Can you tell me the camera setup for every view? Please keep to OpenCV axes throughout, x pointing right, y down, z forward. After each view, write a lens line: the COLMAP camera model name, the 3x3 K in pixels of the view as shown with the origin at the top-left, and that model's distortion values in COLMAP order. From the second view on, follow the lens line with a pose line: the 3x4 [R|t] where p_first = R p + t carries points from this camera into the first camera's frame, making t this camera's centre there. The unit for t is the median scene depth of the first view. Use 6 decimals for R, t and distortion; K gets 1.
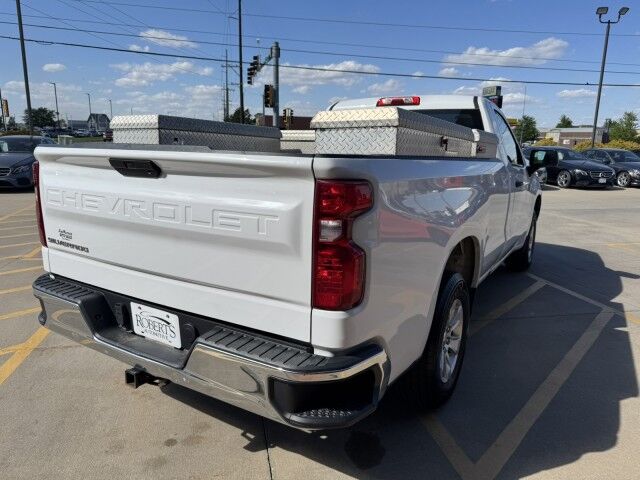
lens RADIAL K [[462.4, 0, 313.8], [0, 462.4, 241.7], [0, 0, 1]] dist [0.037332, -0.055221]
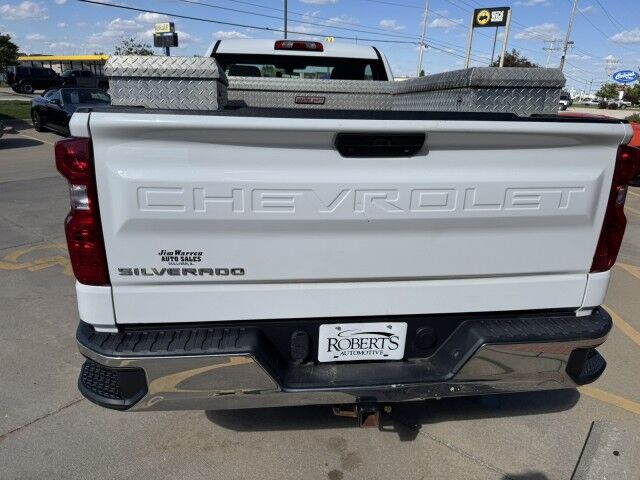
lens RADIAL K [[457.1, 0, 319.7], [0, 457.1, 246.7], [0, 0, 1]] dist [0.005268, -0.002019]
pose [[0.783403, -0.200494, 0.588287, -0.747104], [0.118702, 0.977381, 0.175030, -0.114053], [-0.610074, -0.067288, 0.789482, 0.397553]]
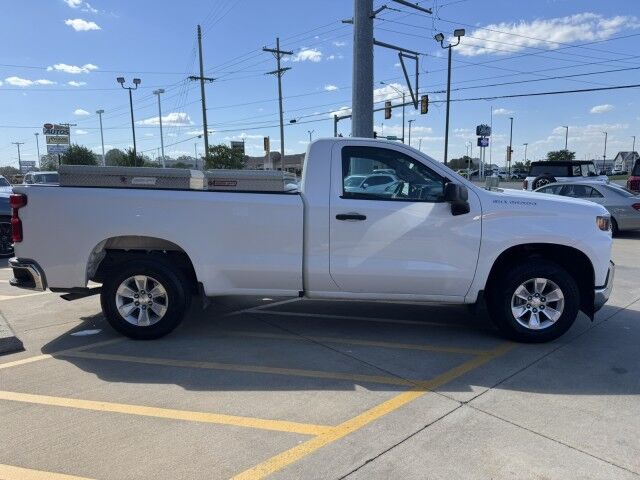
lens RADIAL K [[457.9, 0, 320.0], [0, 457.9, 240.0], [0, 0, 1]] dist [0.003338, -0.002993]
pose [[0.499112, 0.097384, -0.861048, 2.677377], [-0.169033, 0.985518, 0.013480, -0.159870], [0.849891, 0.138818, 0.508345, 0.956845]]
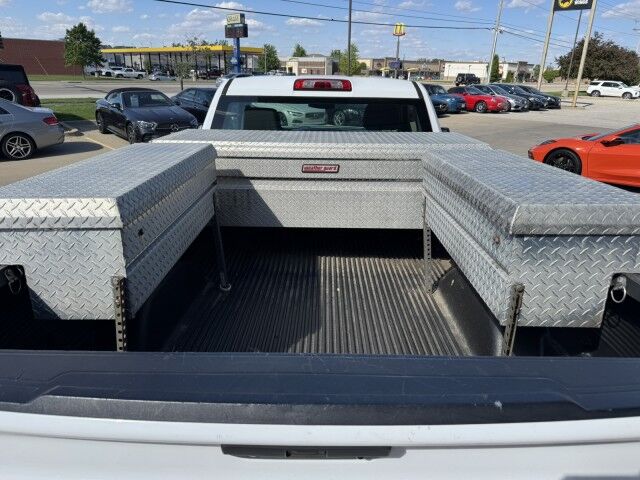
lens RADIAL K [[452.6, 0, 324.8], [0, 452.6, 241.1], [0, 0, 1]] dist [0.042947, -0.047938]
pose [[0.857593, -0.183710, 0.480401, -0.428493], [0.110106, 0.977956, 0.177423, -0.326781], [-0.502405, -0.099261, 0.858916, 0.560216]]
